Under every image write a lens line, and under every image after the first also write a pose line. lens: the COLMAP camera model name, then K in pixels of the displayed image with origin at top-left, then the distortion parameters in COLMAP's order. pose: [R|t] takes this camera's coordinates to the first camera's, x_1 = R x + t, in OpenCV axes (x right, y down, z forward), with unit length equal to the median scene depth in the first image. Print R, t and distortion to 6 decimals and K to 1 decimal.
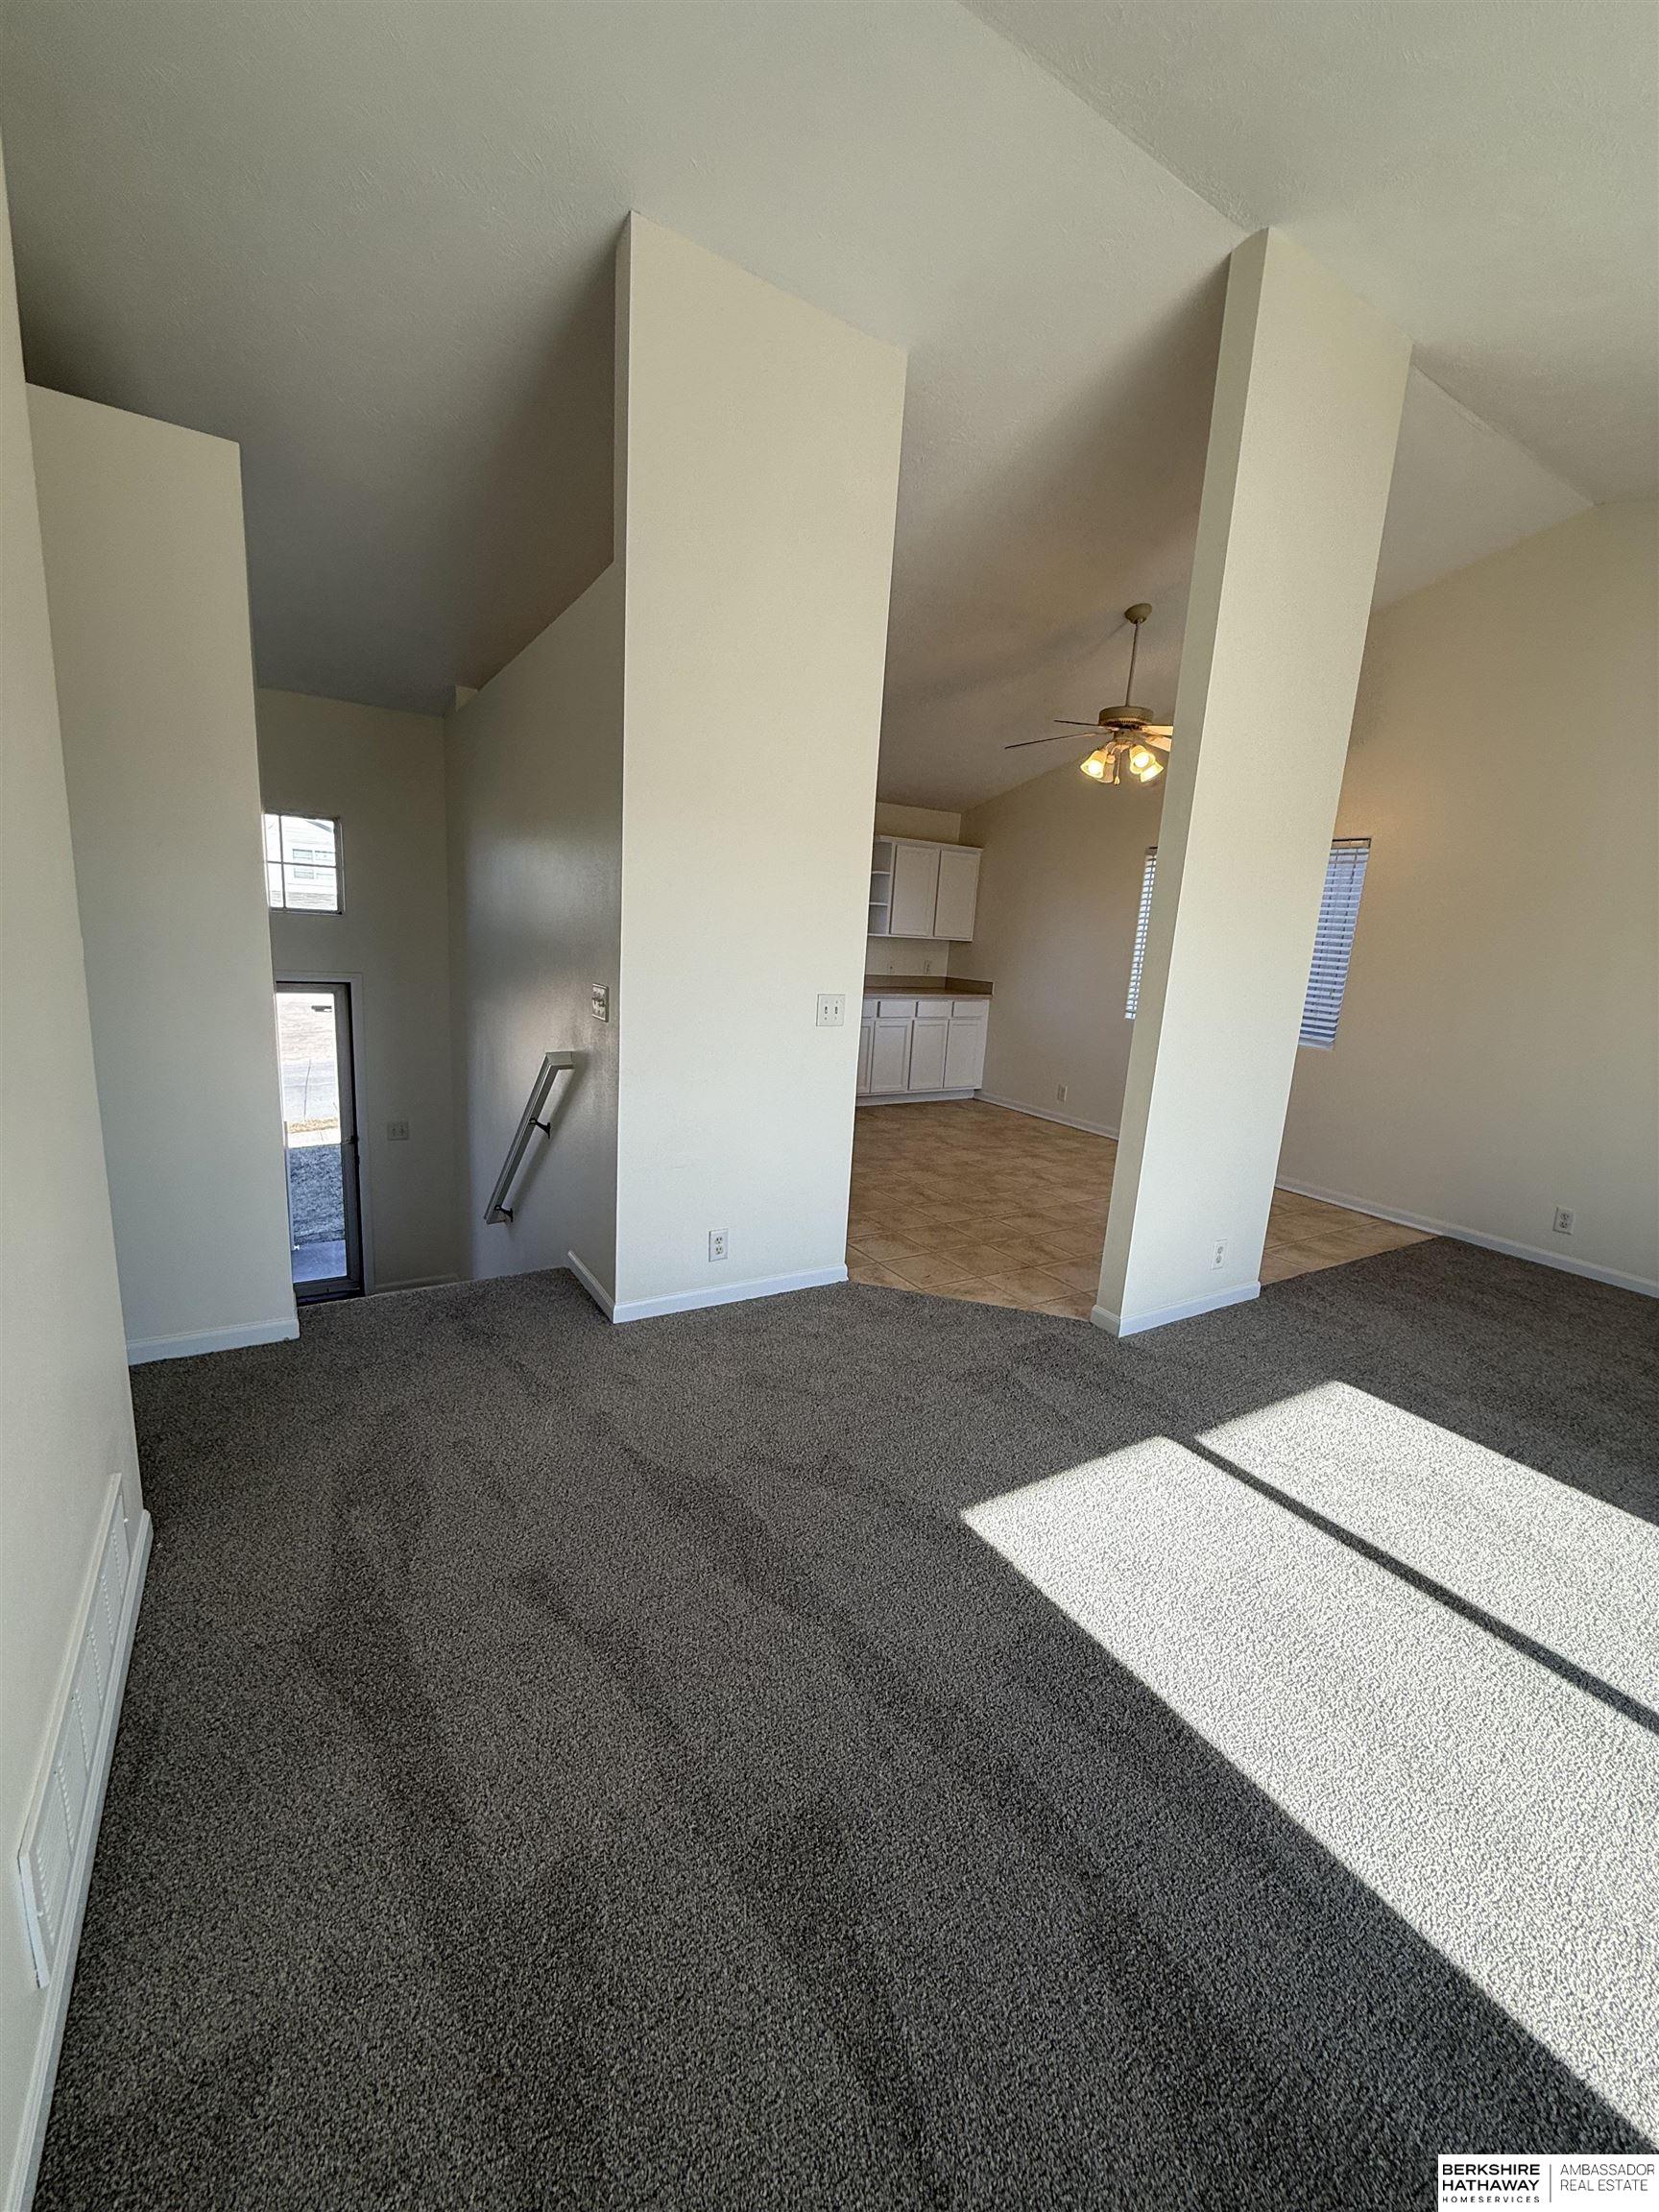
lens RADIAL K [[877.4, 0, 836.4], [0, 877.4, 1102.5], [0, 0, 1]] dist [-0.000468, -0.000121]
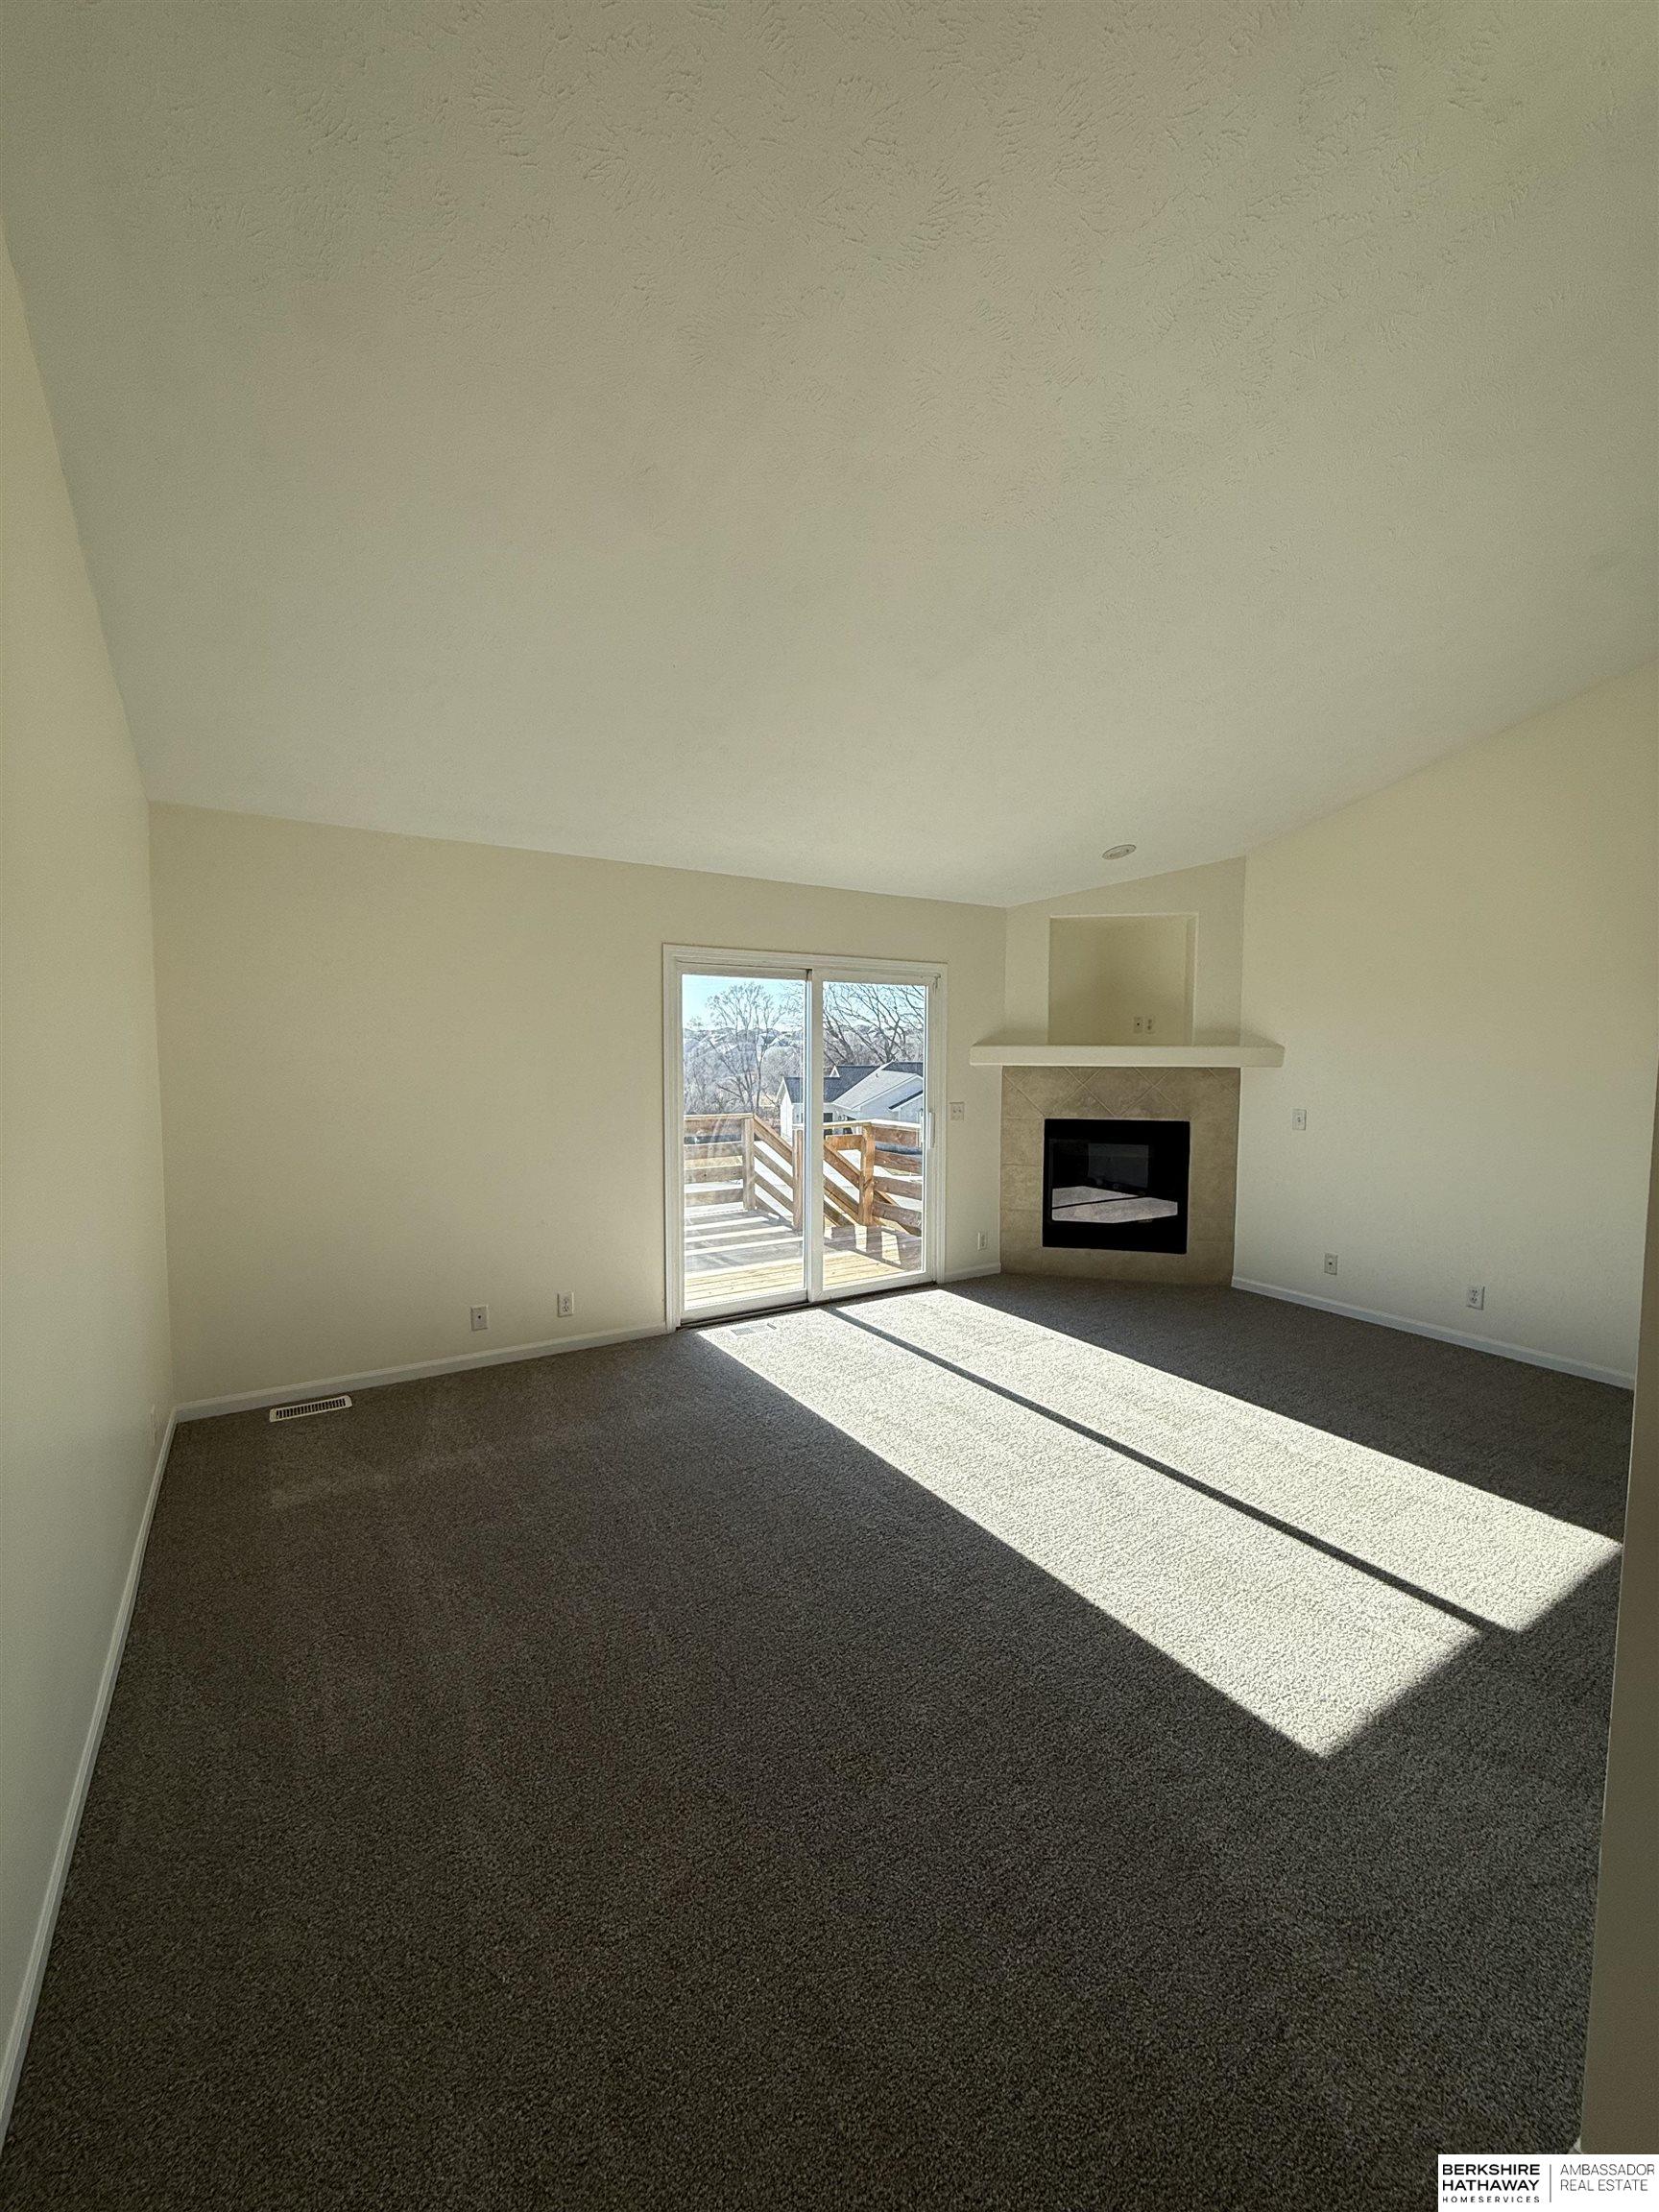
lens RADIAL K [[877.4, 0, 836.4], [0, 877.4, 1102.5], [0, 0, 1]] dist [-0.000468, -0.000121]
pose [[-0.997649, -0.066667, -0.015859, 1.120271], [-0.068504, 0.964257, 0.255961, -0.319822], [-0.001772, 0.256446, -0.966557, 1.747621]]
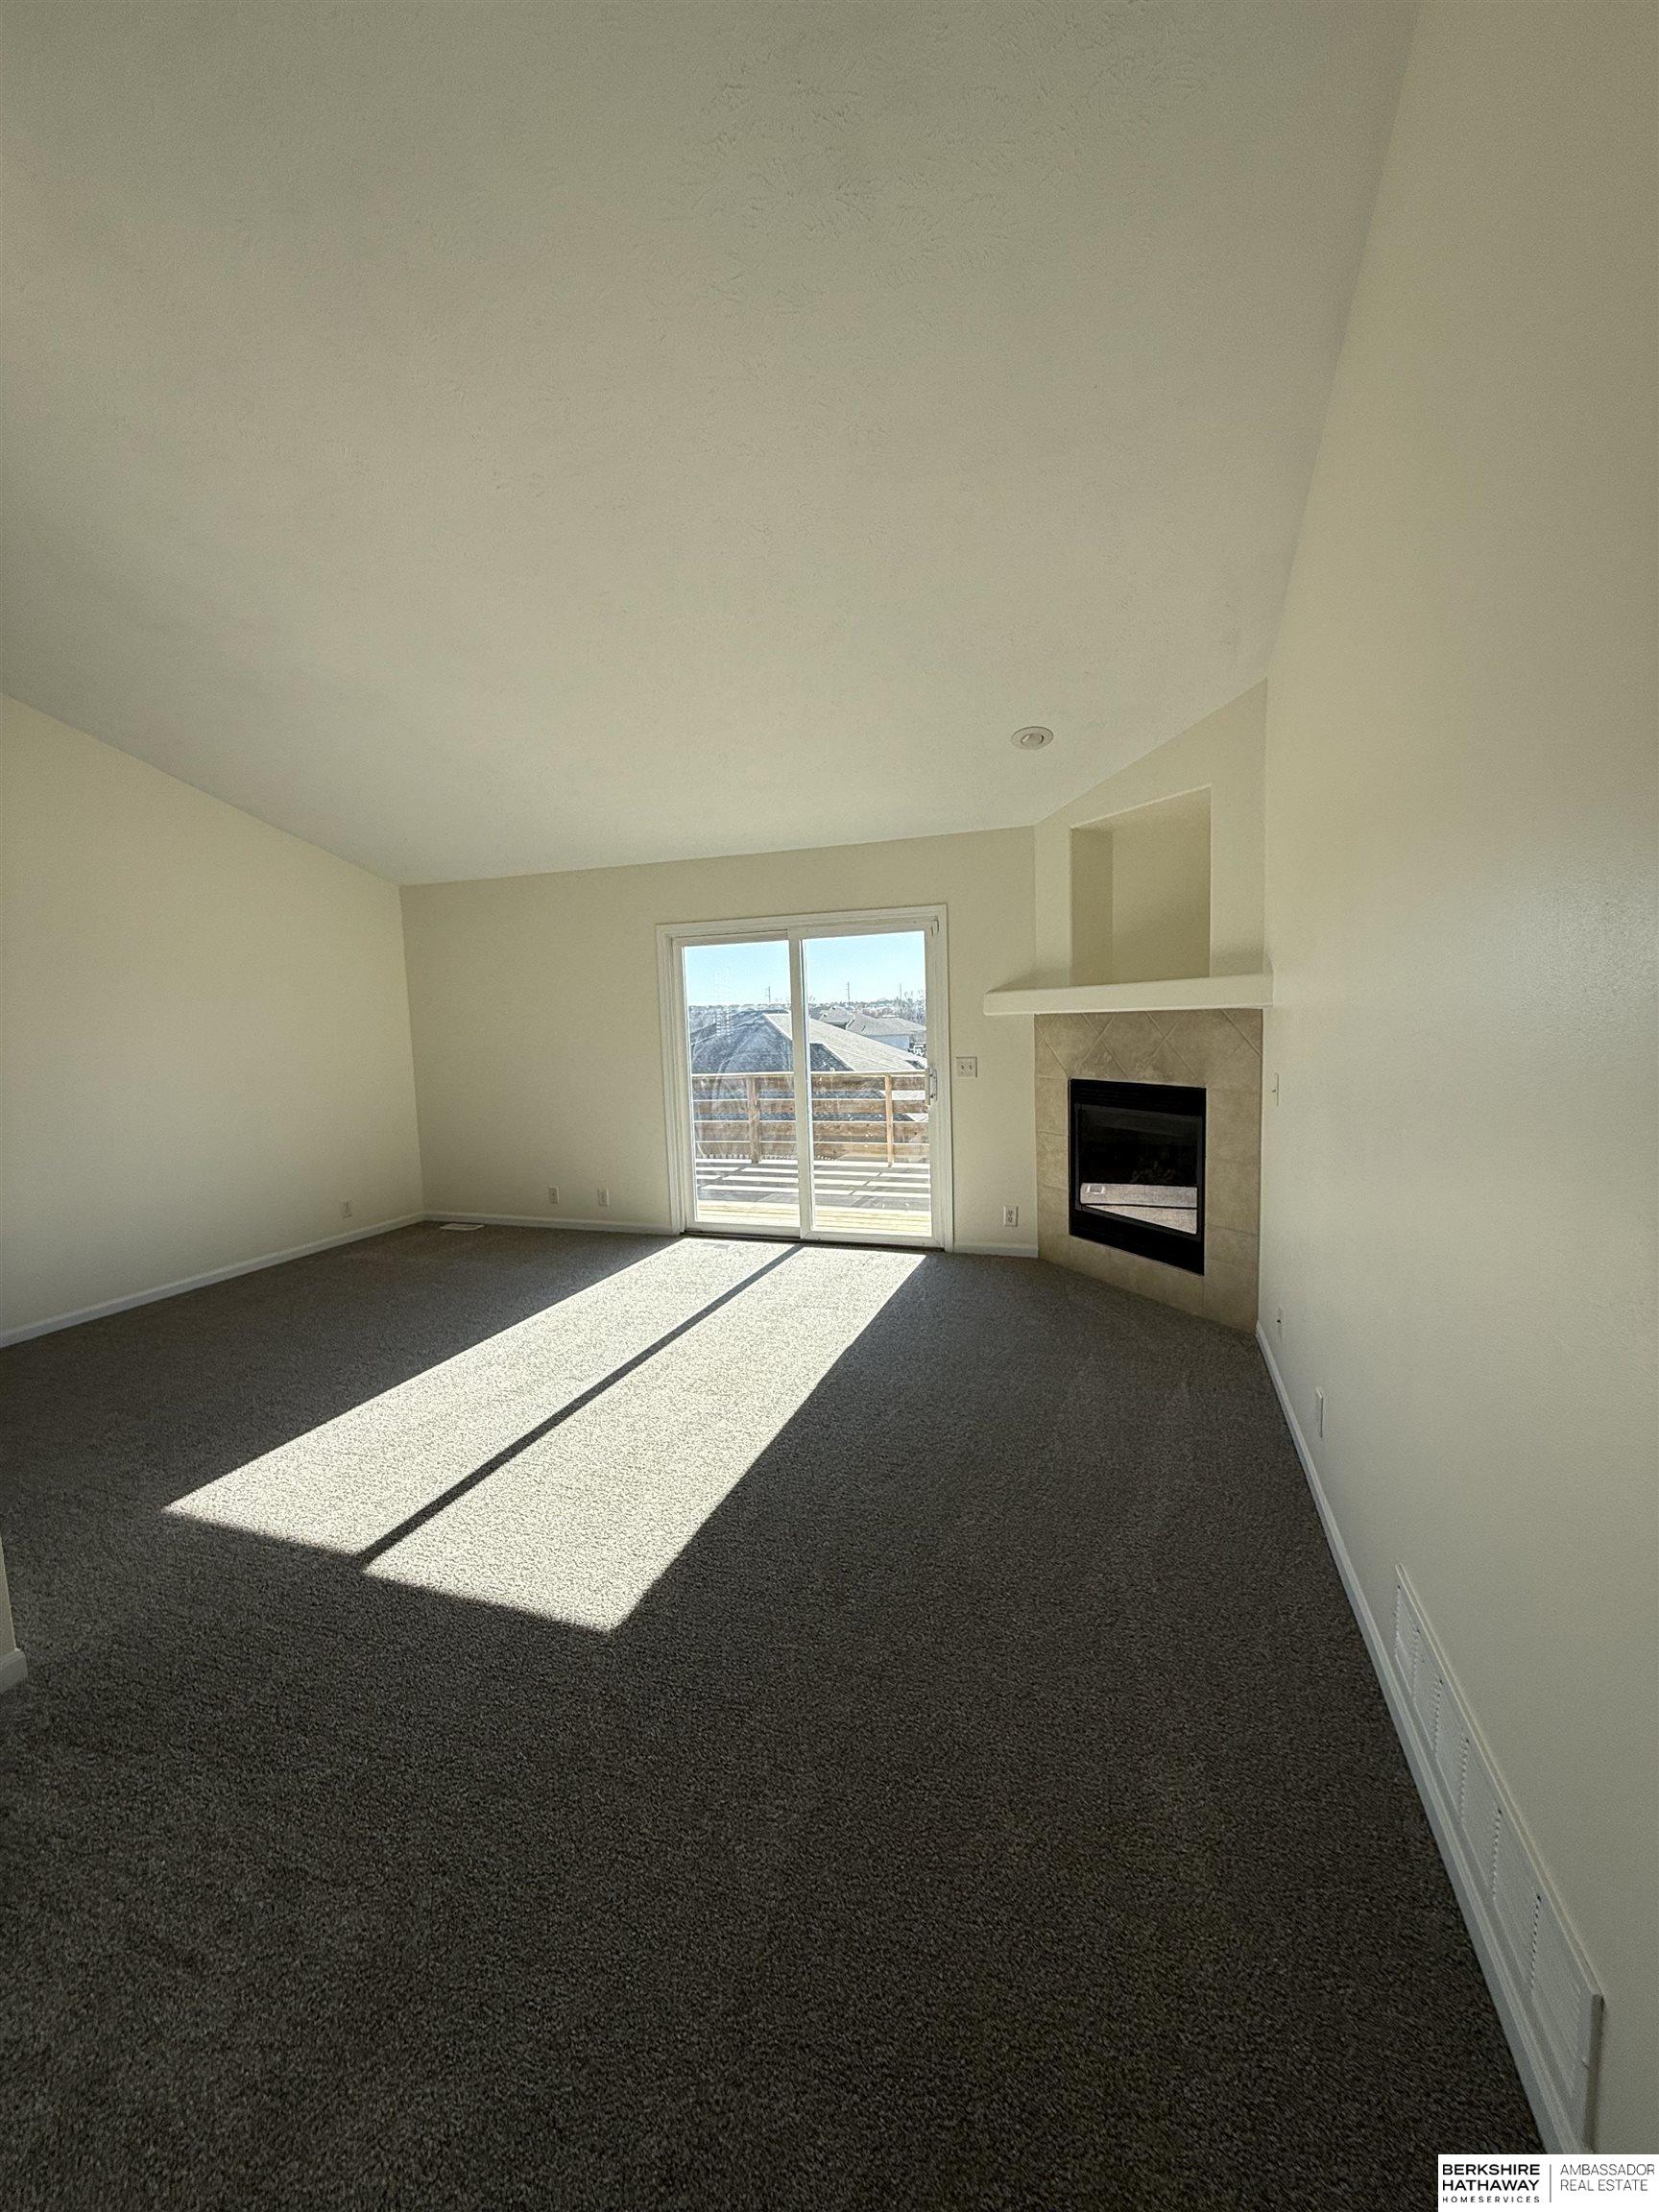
lens RADIAL K [[889.2, 0, 832.0], [0, 889.2, 1094.4], [0, 0, 1]] dist [0.000570, 0.000037]
pose [[-0.624504, -0.112090, 0.772936, -0.588822], [0.142685, 0.956619, 0.254012, -0.250219], [-0.767877, 0.268917, -0.581419, 1.046408]]
